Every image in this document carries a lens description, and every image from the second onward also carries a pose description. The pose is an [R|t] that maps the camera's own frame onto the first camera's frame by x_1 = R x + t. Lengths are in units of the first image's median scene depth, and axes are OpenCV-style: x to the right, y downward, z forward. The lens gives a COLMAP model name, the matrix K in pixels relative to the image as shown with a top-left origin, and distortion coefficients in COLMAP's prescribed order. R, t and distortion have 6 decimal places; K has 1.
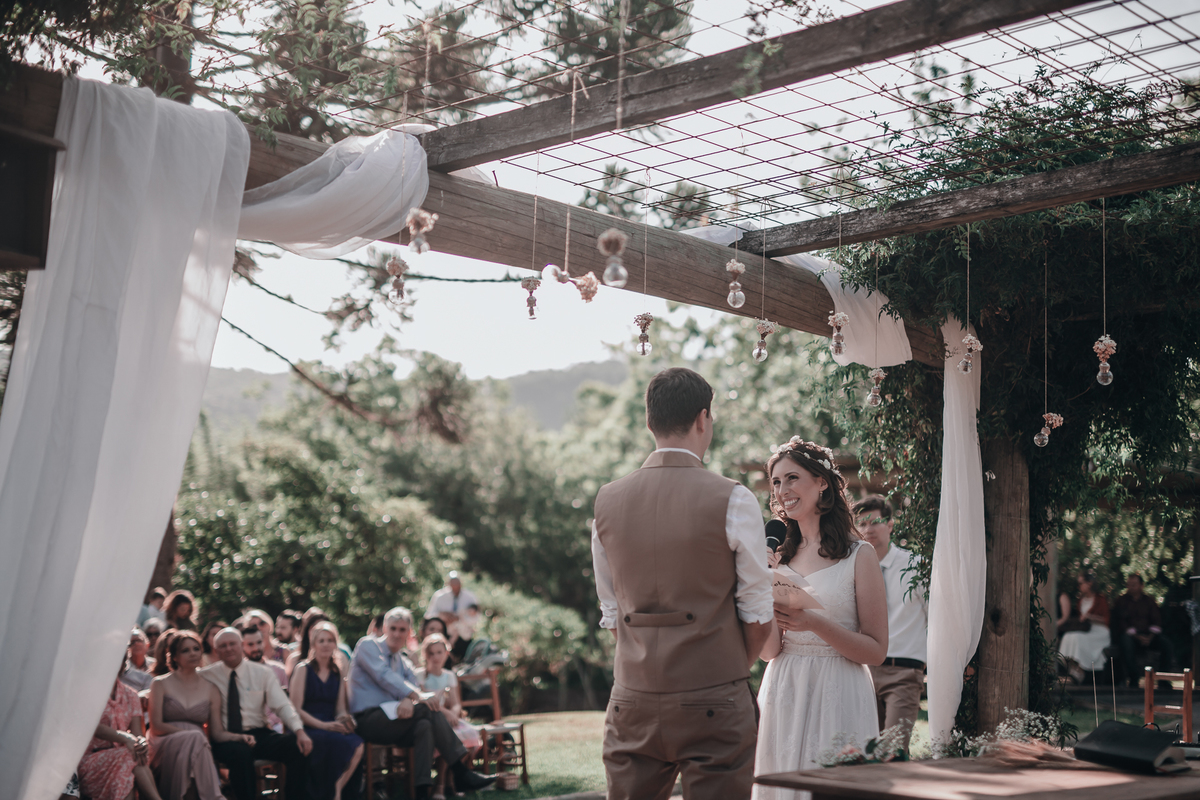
lens RADIAL K [[1610.6, 0, 600.0], [0, 1610.6, 400.0], [0, 0, 1]] dist [-0.121724, 1.964270]
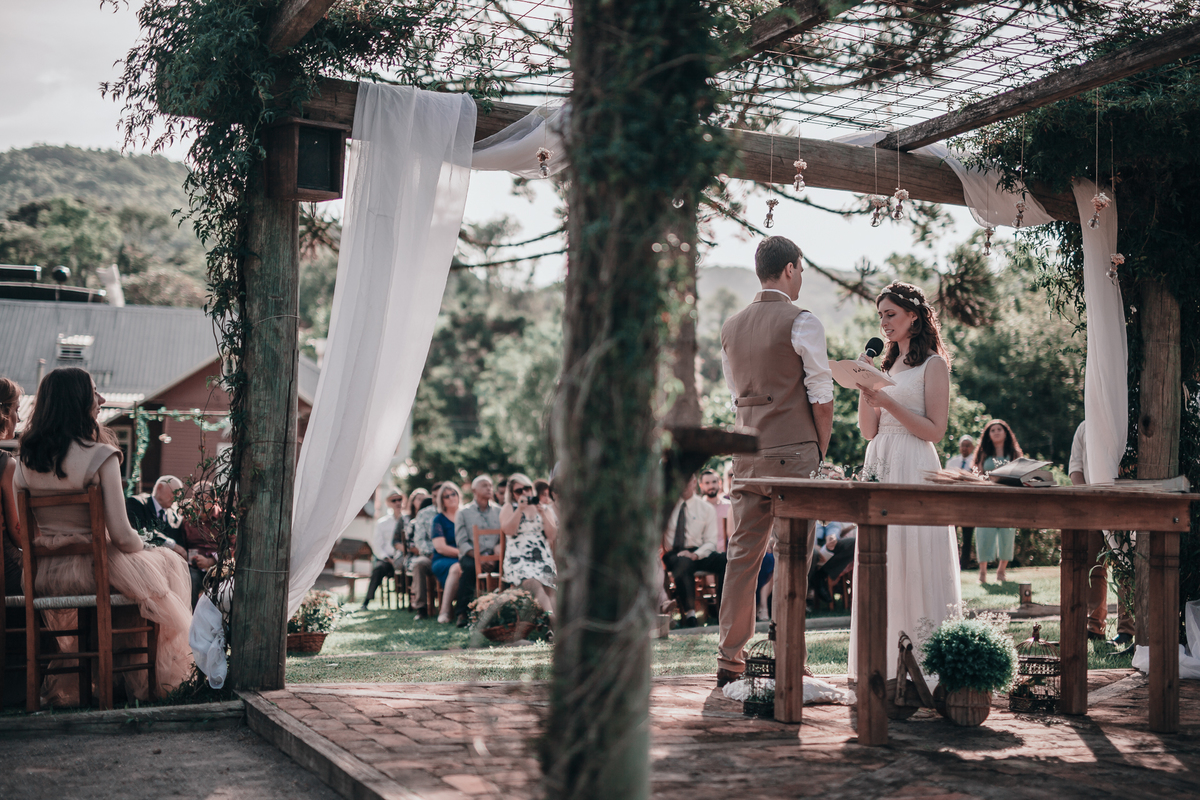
lens RADIAL K [[1610.6, 0, 600.0], [0, 1610.6, 400.0], [0, 0, 1]] dist [-0.121724, 1.964270]
pose [[0.930079, -0.013836, -0.367099, 0.413973], [0.037473, 0.997651, 0.057339, 0.037827], [0.365444, -0.067086, 0.928413, -0.421162]]
